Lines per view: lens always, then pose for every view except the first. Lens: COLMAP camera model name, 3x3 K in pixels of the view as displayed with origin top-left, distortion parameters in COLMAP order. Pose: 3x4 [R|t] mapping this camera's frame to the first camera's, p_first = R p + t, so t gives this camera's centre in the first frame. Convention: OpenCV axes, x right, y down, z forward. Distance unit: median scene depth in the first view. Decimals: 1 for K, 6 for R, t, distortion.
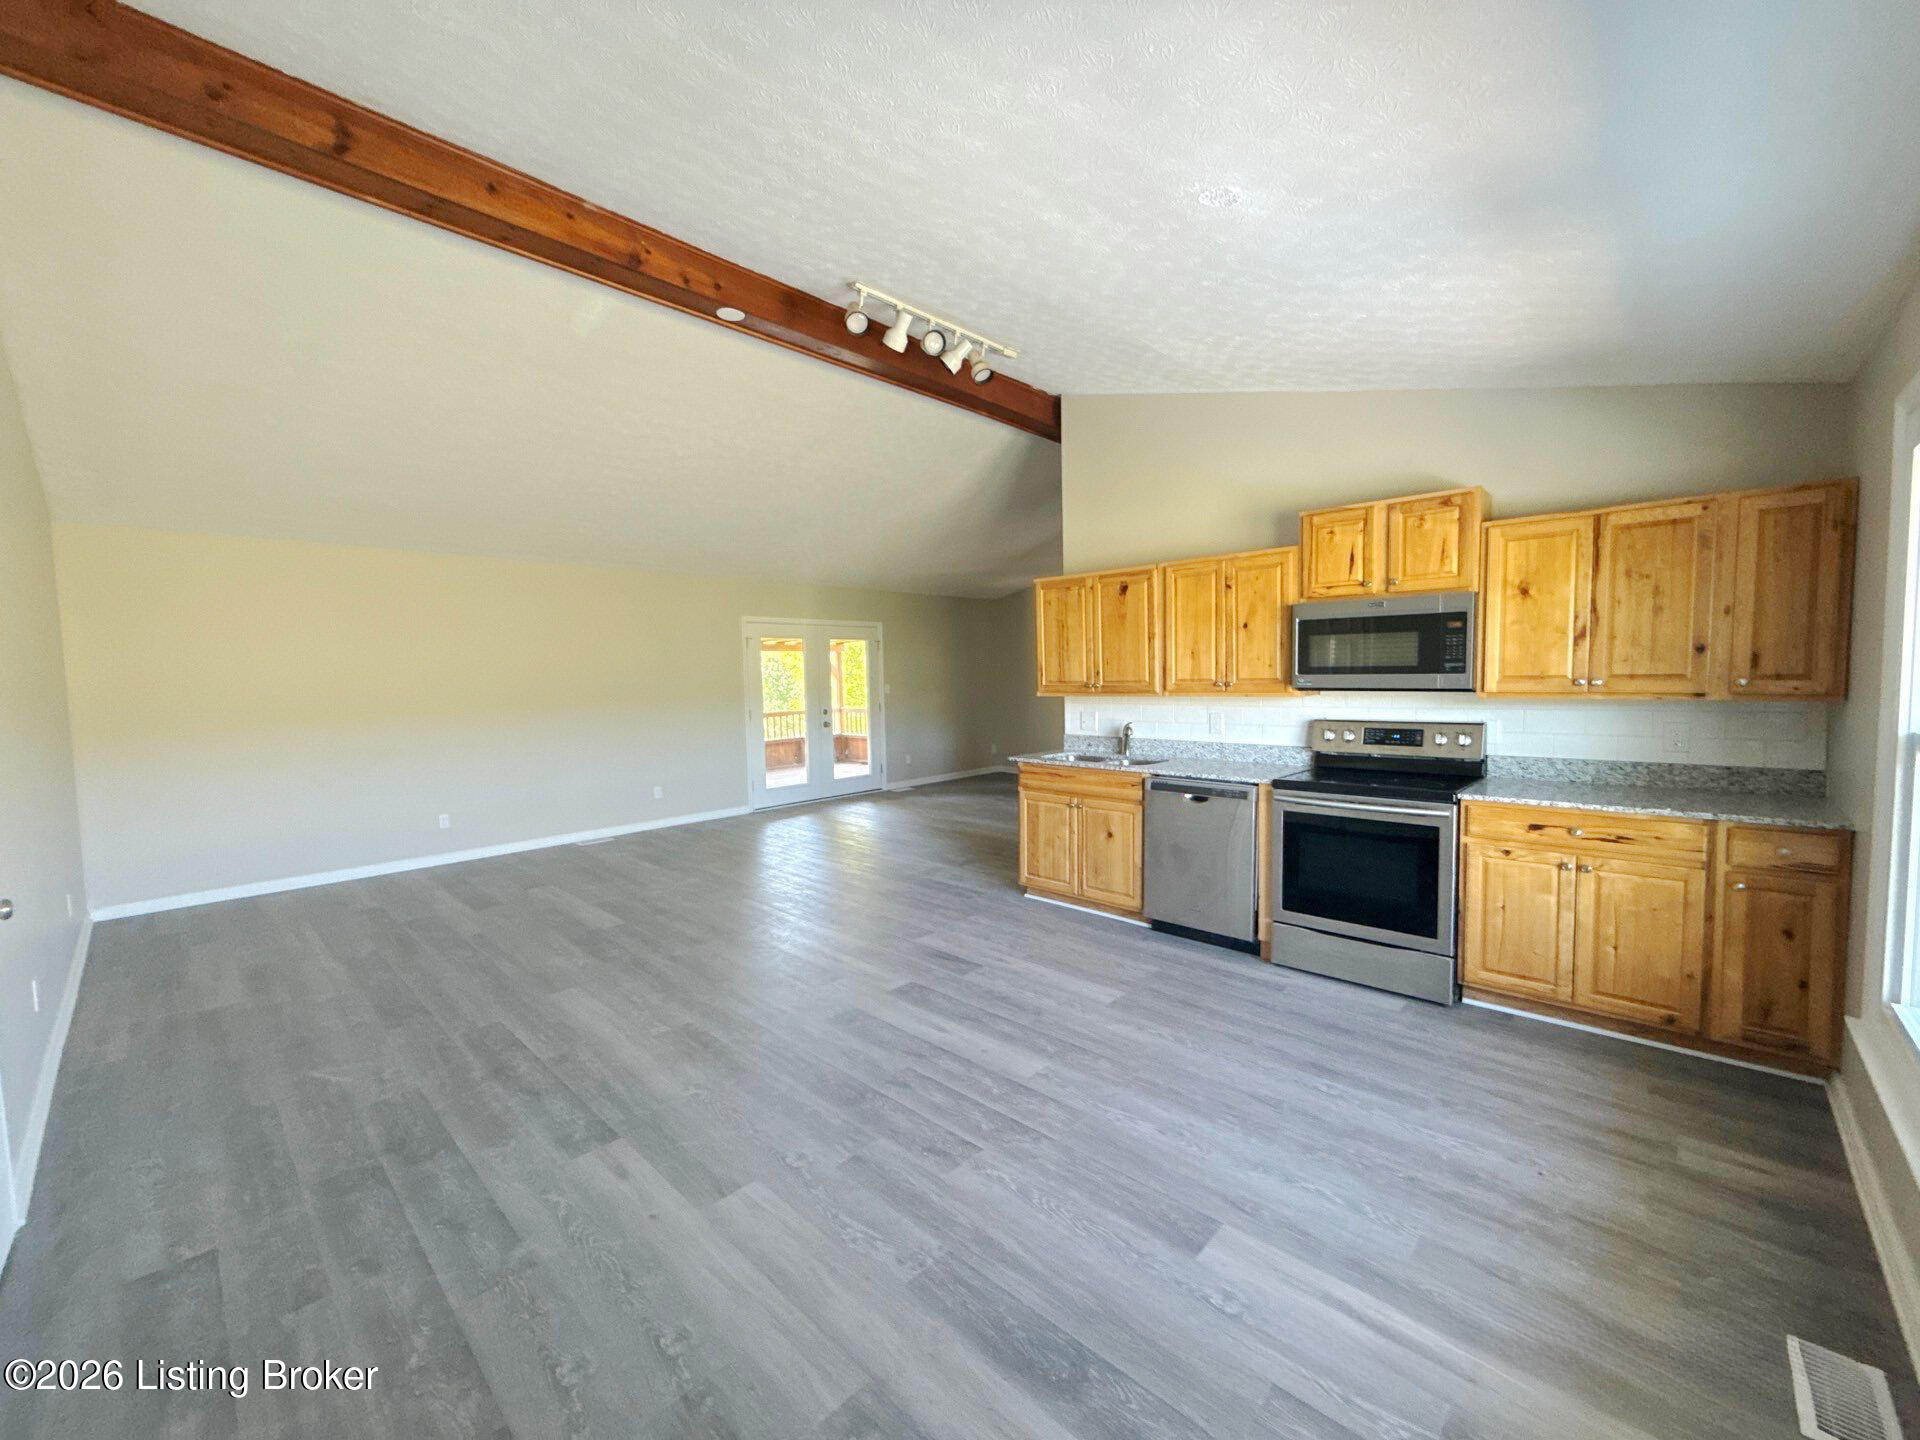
lens RADIAL K [[765.0, 0, 955.0], [0, 765.0, 720.6], [0, 0, 1]] dist [-0.000830, 0.000067]
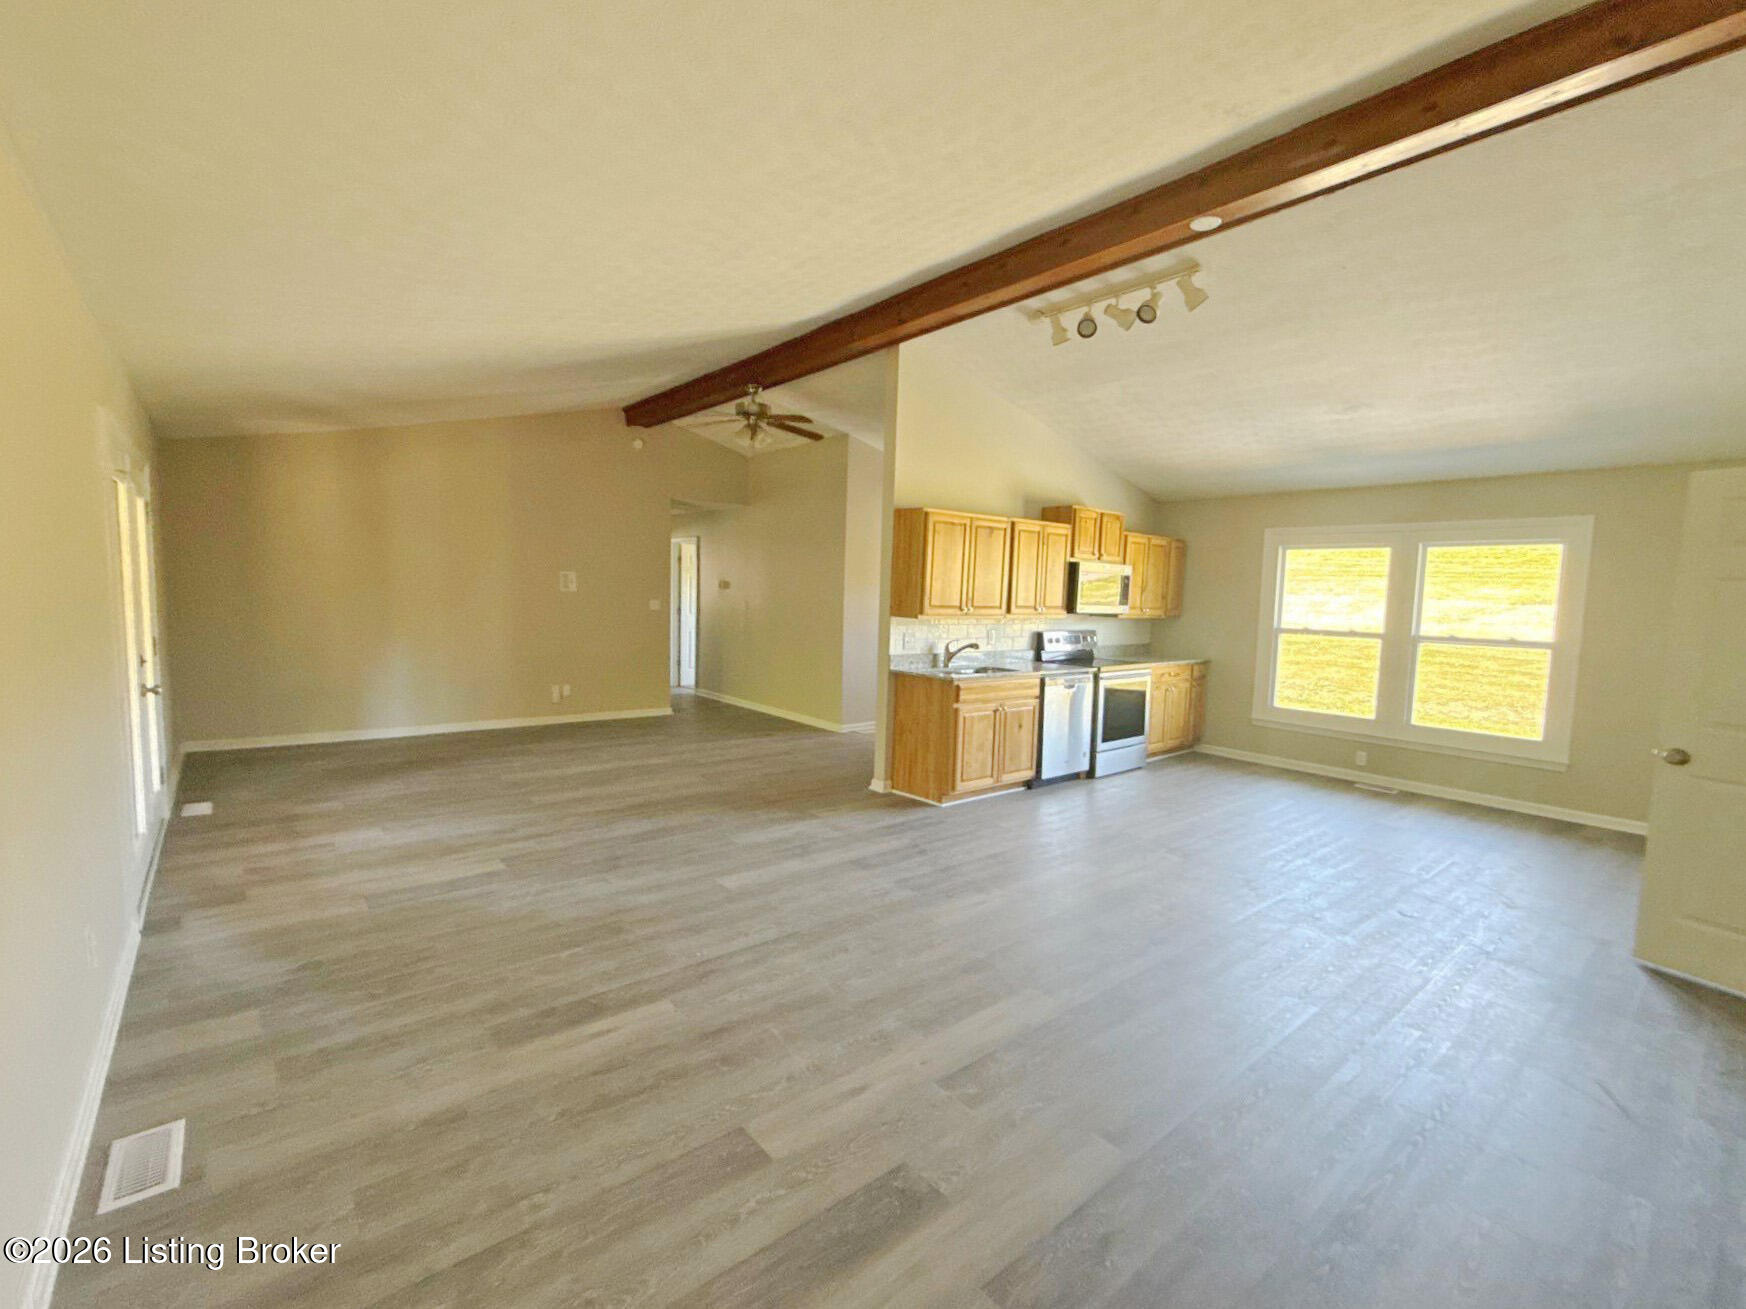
lens RADIAL K [[766.9, 0, 873.0], [0, 766.9, 654.5], [0, 0, 1]] dist [-0.001012, -0.000041]
pose [[0.114533, -0.058432, 0.991700, -0.536424], [0.031864, 0.997971, 0.055121, -0.024392], [-0.992908, 0.025287, 0.116162, 0.535165]]
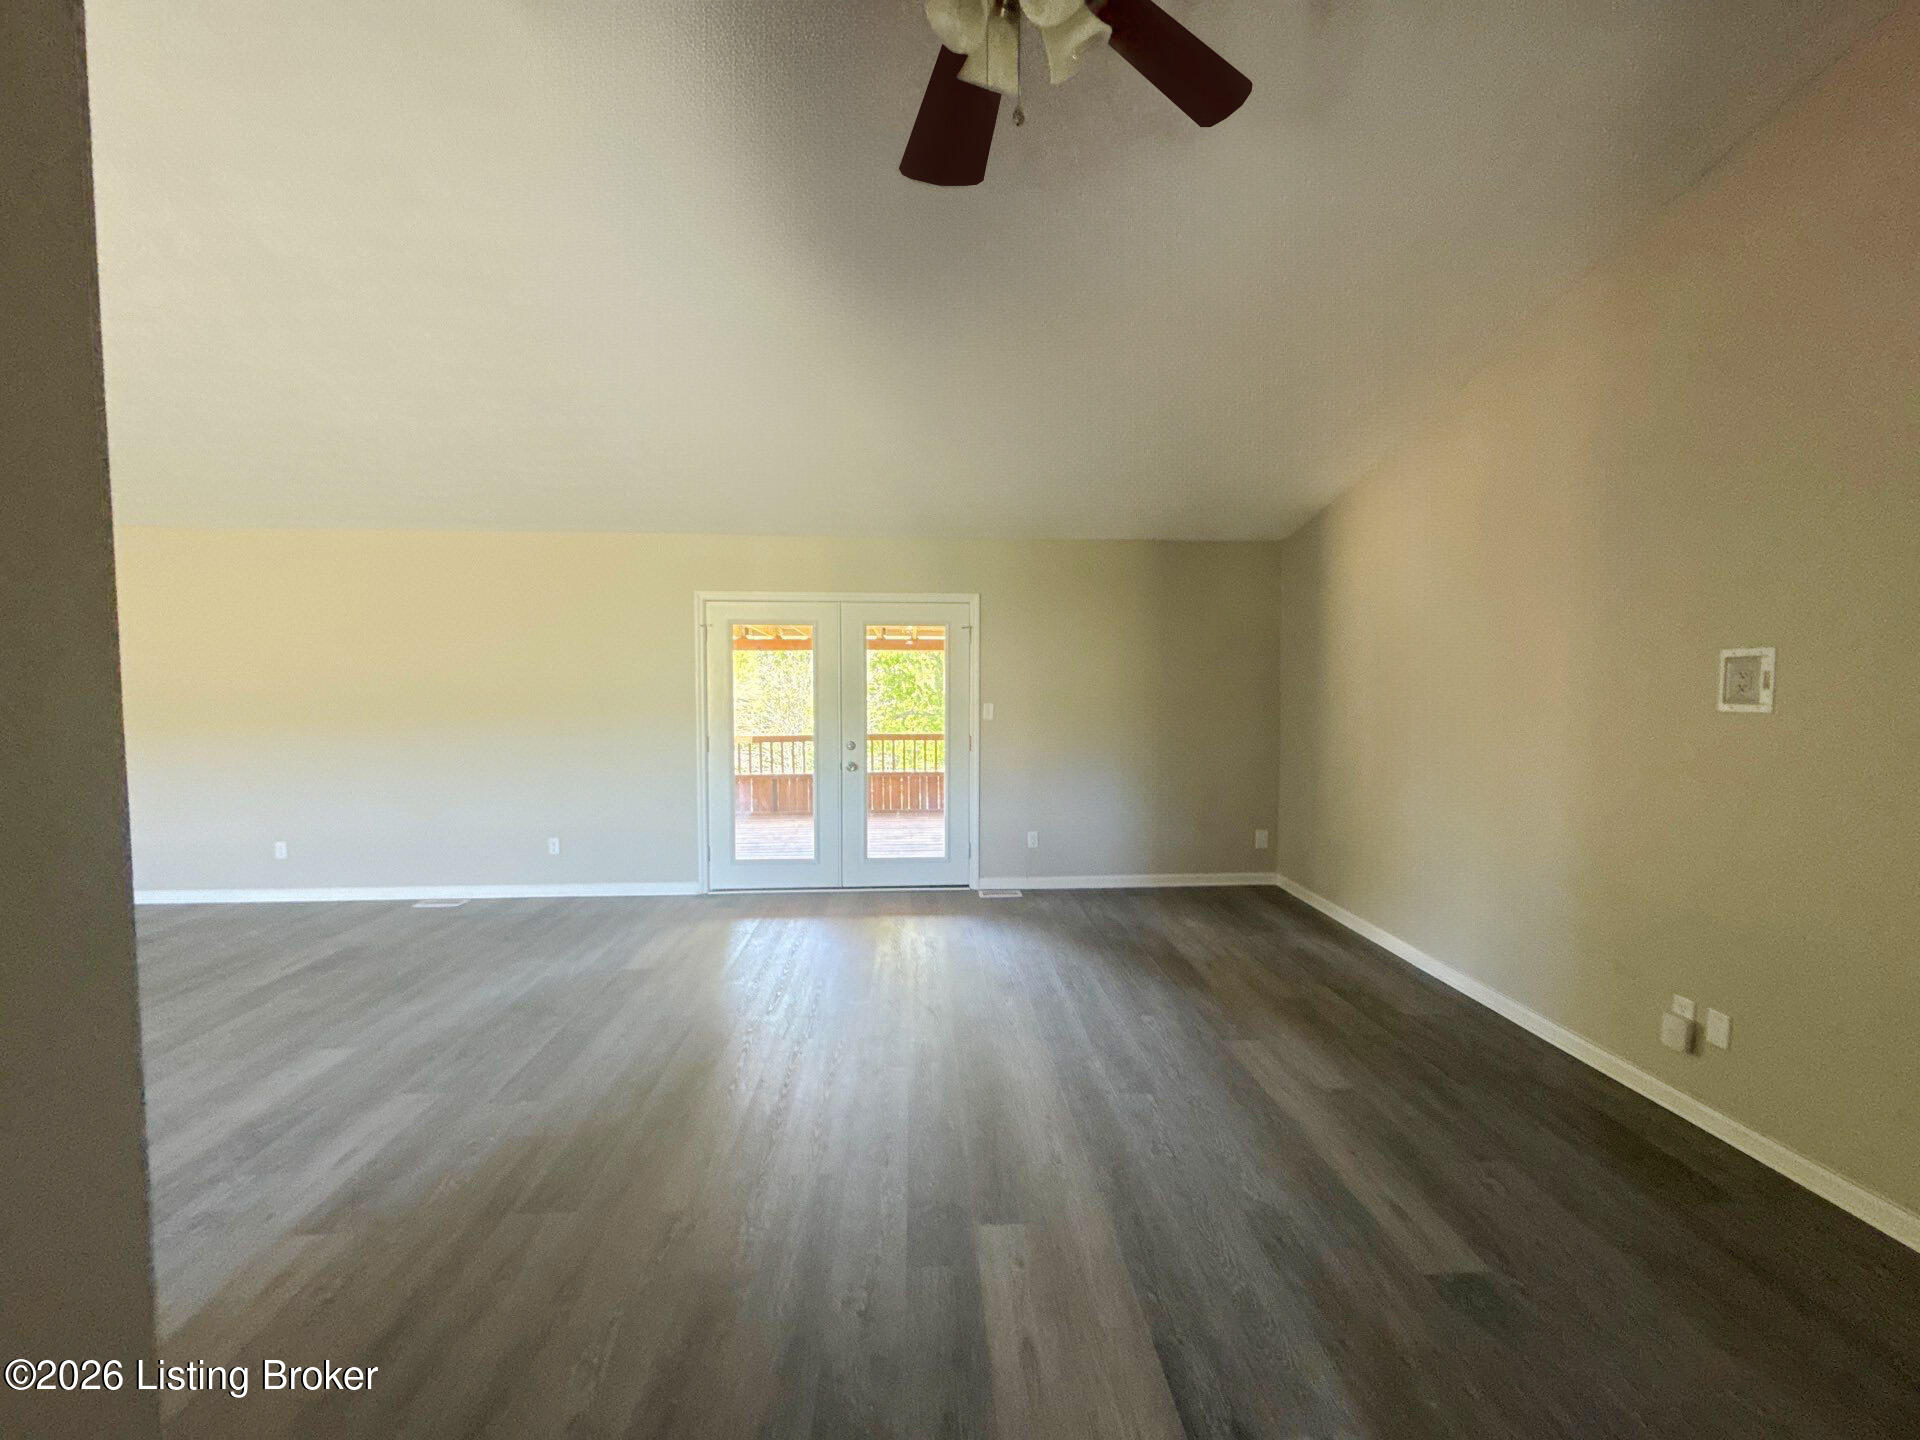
lens RADIAL K [[768.5, 0, 958.1], [0, 768.5, 721.9], [0, 0, 1]] dist [-0.001925, 0.000003]
pose [[0.736848, 0.062790, -0.673136, 0.317000], [-0.059985, 0.997823, 0.027415, -0.049723], [0.673392, 0.020177, 0.739010, 0.602638]]
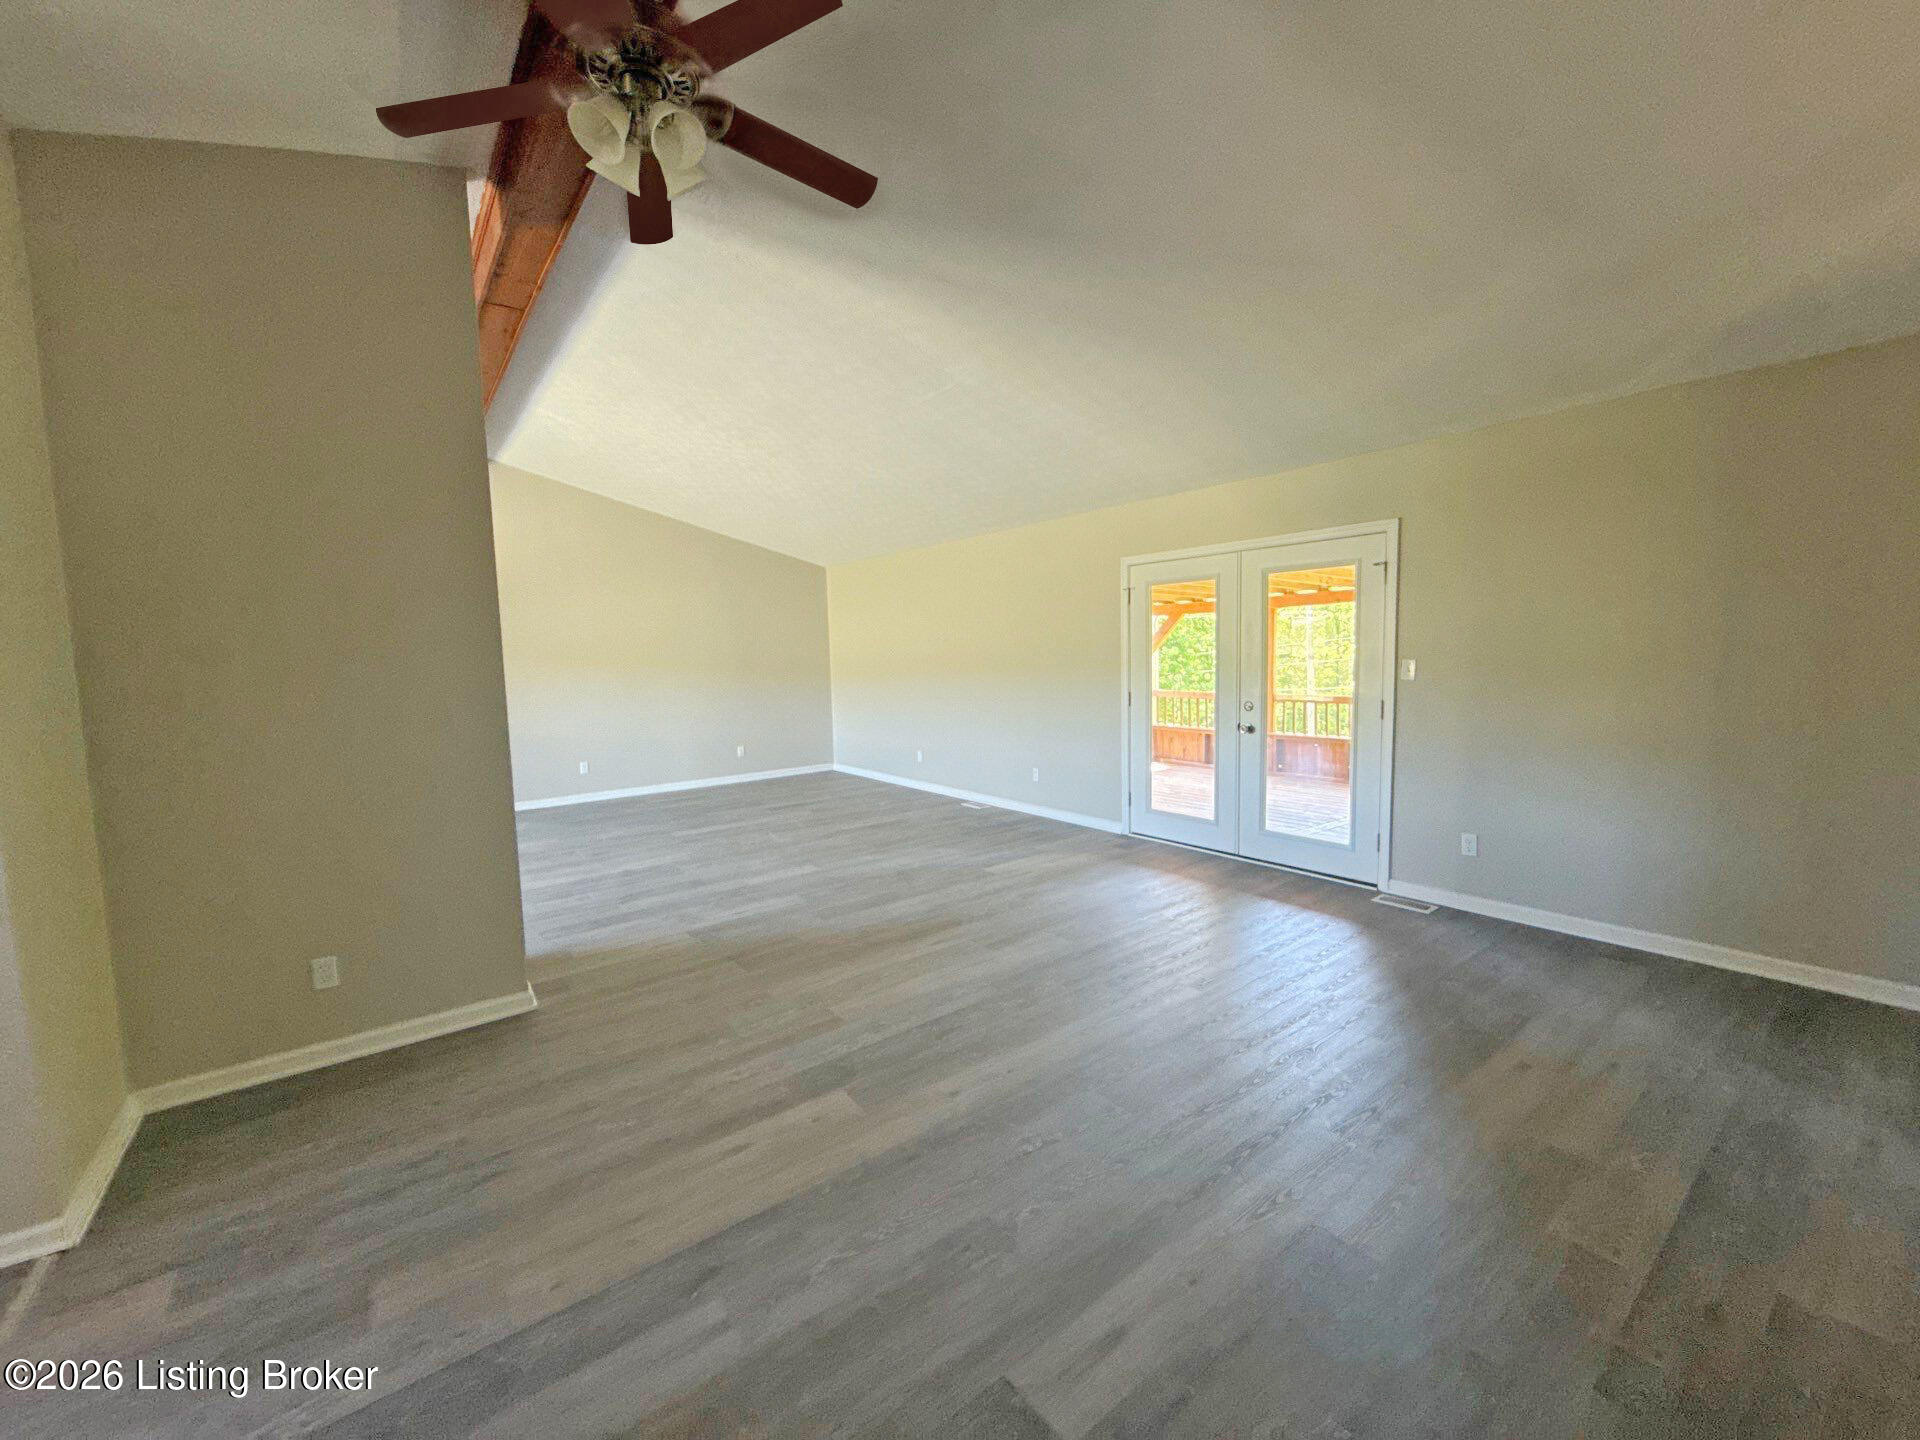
lens RADIAL K [[773.6, 0, 968.2], [0, 773.6, 715.3], [0, 0, 1]] dist [-0.001169, 0.000036]
pose [[-0.146447, 0.112011, -0.982856, 0.435334], [-0.030036, 0.992607, 0.117598, -0.062985], [0.988762, 0.046743, -0.142000, 0.870250]]
